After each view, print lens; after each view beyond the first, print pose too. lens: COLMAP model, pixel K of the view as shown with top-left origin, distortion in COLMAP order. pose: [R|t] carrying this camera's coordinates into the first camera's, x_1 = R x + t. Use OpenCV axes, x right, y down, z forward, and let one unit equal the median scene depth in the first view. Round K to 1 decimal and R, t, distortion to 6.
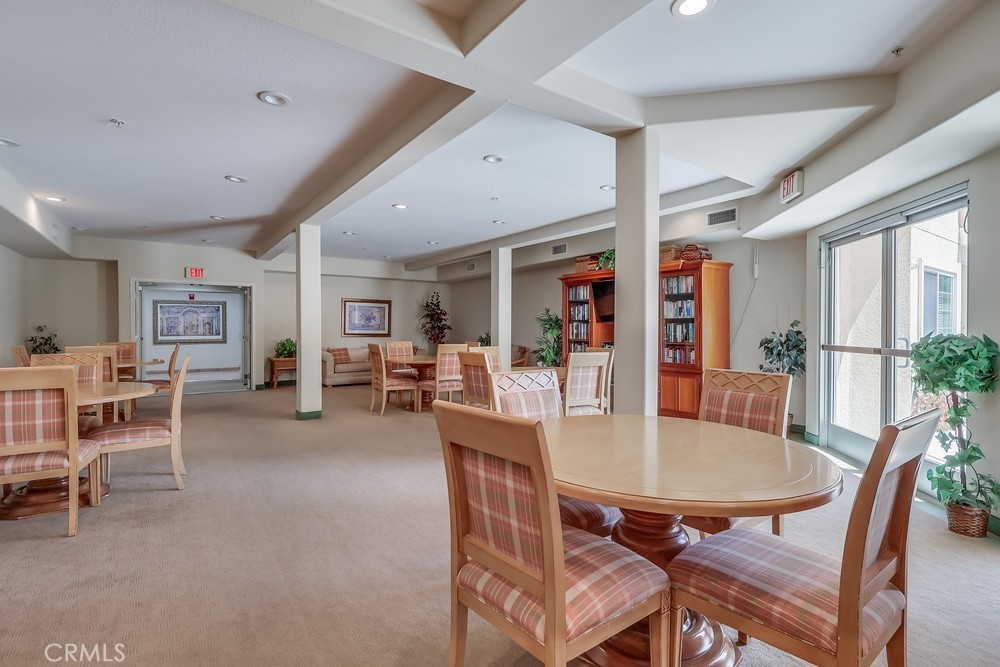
lens RADIAL K [[482.5, 0, 501.2], [0, 482.5, 332.4], [0, 0, 1]] dist [-0.000147, -0.000066]
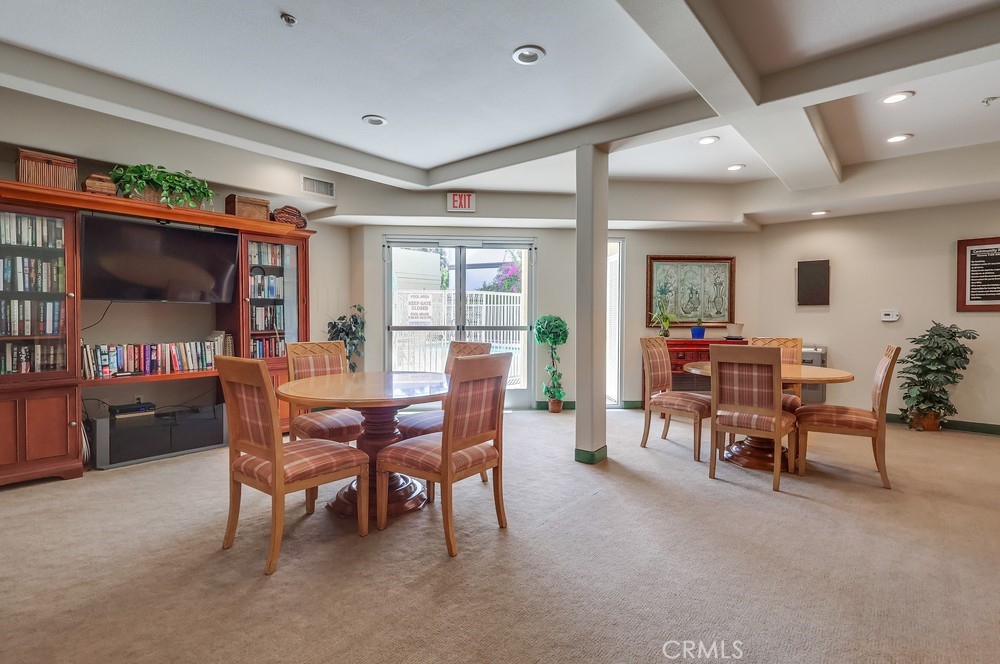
lens RADIAL K [[482.5, 0, 500.5], [0, 482.5, 326.8], [0, 0, 1]] dist [-0.000147, -0.000066]
pose [[-0.254507, -0.027561, 0.966678, -0.453662], [0.003442, 0.999562, 0.029404, -0.006650], [-0.967065, 0.010811, -0.254300, 0.839585]]
